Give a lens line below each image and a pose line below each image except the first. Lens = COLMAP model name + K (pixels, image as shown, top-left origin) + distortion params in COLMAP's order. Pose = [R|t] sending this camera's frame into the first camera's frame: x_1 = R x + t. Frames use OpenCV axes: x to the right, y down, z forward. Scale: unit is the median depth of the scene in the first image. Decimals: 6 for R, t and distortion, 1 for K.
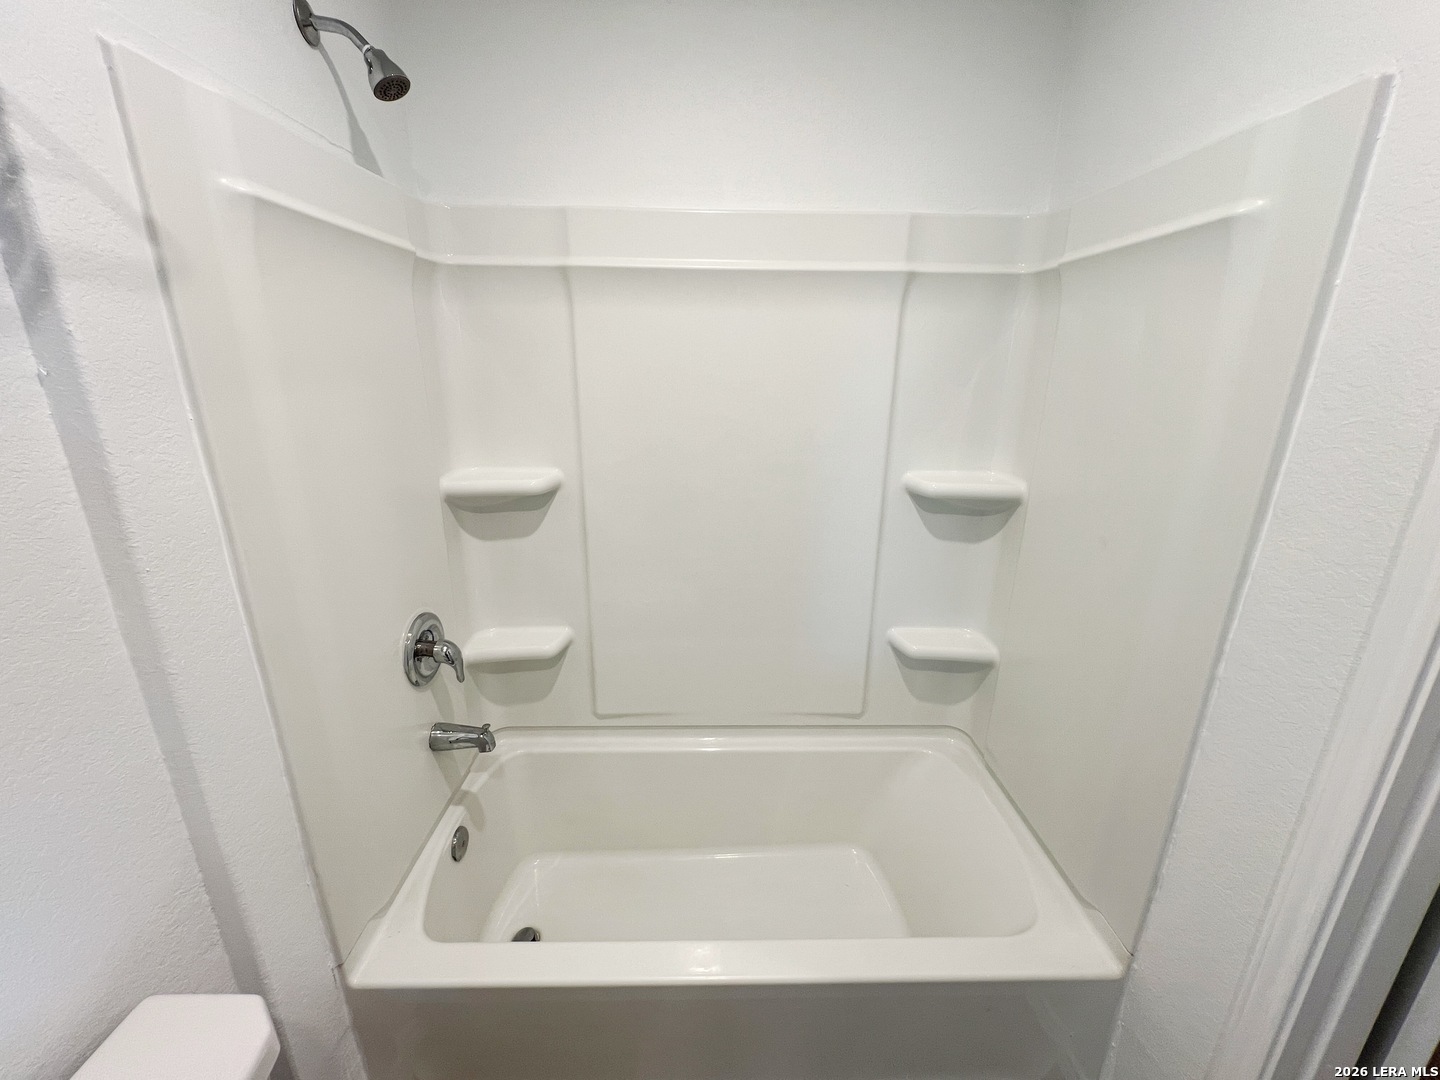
lens RADIAL K [[577.1, 0, 716.8], [0, 577.1, 537.5], [0, 0, 1]] dist [-0.001414, -0.000195]
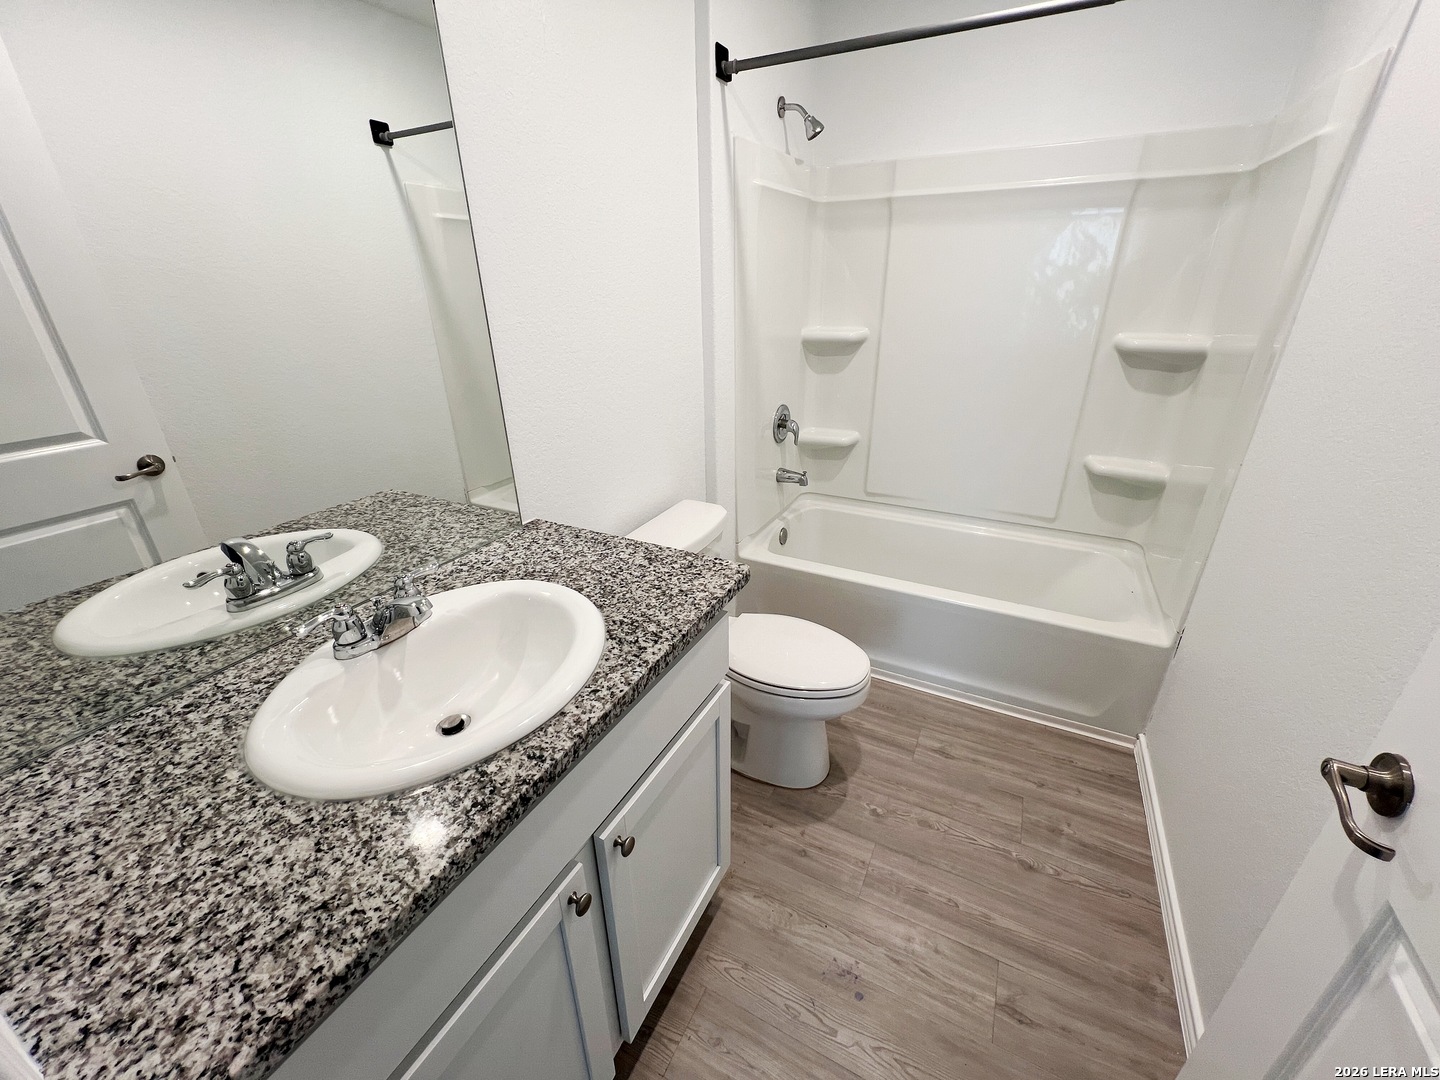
lens RADIAL K [[577.1, 0, 716.8], [0, 577.1, 537.5], [0, 0, 1]] dist [-0.001414, -0.000195]
pose [[0.878161, 0.172886, -0.446031, 0.197764], [-0.115303, 0.981415, 0.153394, 0.279456], [0.464261, -0.083276, 0.881775, -0.741818]]
